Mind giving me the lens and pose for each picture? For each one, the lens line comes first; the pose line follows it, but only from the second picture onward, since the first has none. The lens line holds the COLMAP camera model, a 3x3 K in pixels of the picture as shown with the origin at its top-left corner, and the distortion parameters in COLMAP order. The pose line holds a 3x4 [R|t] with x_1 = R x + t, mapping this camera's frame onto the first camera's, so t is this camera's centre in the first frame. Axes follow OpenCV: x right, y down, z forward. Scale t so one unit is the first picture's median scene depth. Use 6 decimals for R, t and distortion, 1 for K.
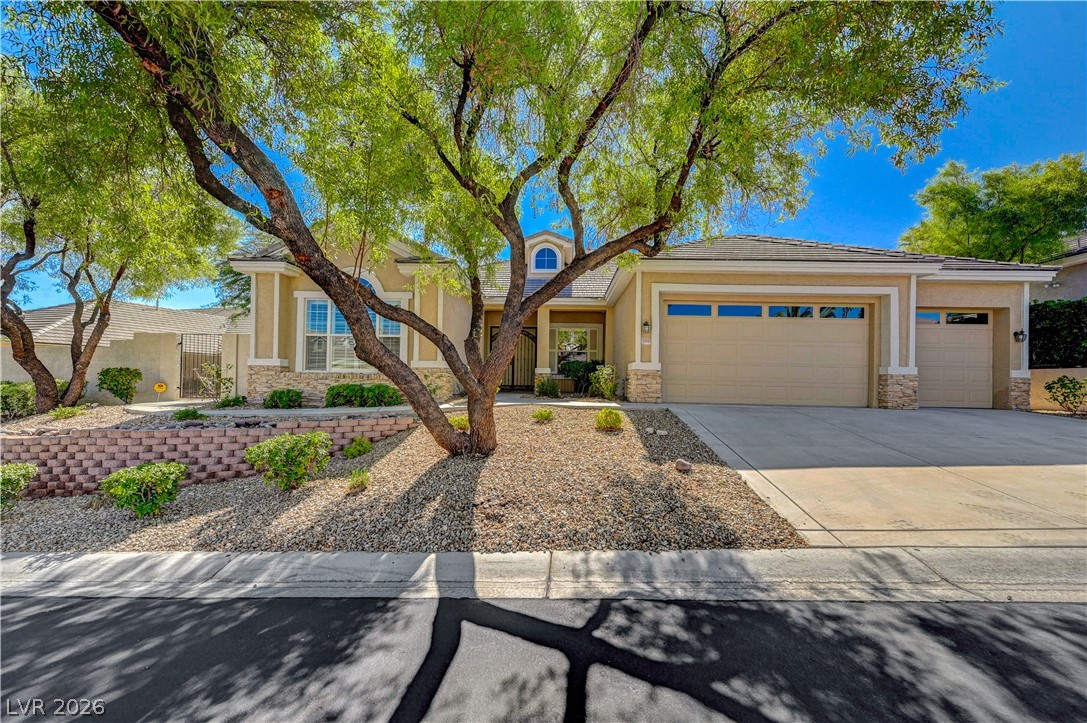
lens RADIAL K [[434.1, 0, 549.6], [0, 434.1, 373.5], [0, 0, 1]] dist [0.001544, 0.000236]
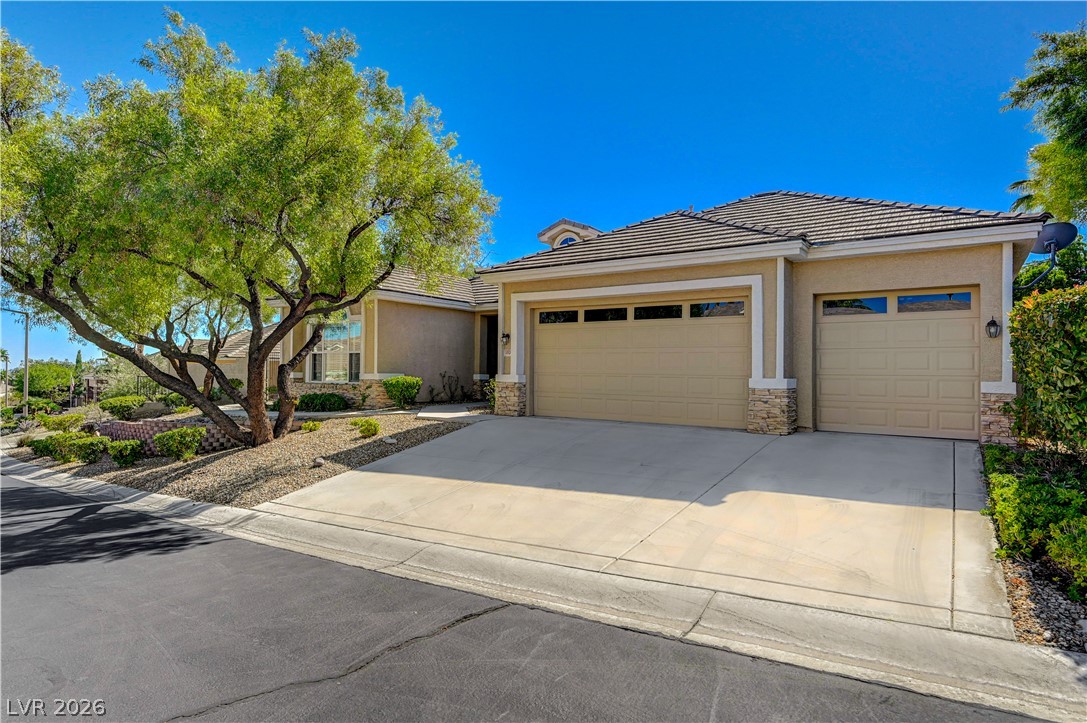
lens RADIAL K [[582.3, 0, 543.5], [0, 582.3, 361.5], [0, 0, 1]] dist [-0.000642, -0.000257]
pose [[0.844323, -0.018520, -0.535514, 0.966563], [0.016183, 0.999828, -0.009063, -0.039937], [0.535590, -0.001014, 0.844478, -0.072777]]
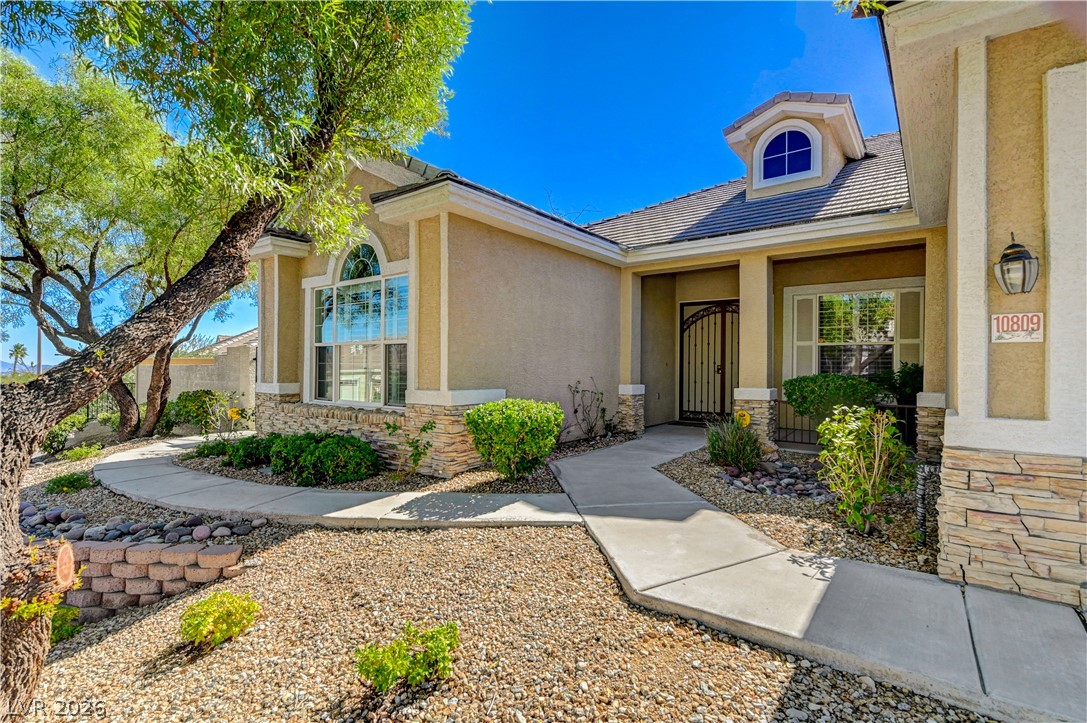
lens RADIAL K [[520.9, 0, 543.5], [0, 520.9, 361.5], [0, 0, 1]] dist [0.000014, -0.000027]
pose [[0.812725, -0.017729, -0.582378, 0.172191], [0.018068, 0.999823, -0.005224, -0.057432], [0.582368, -0.006277, 0.812901, 0.602744]]
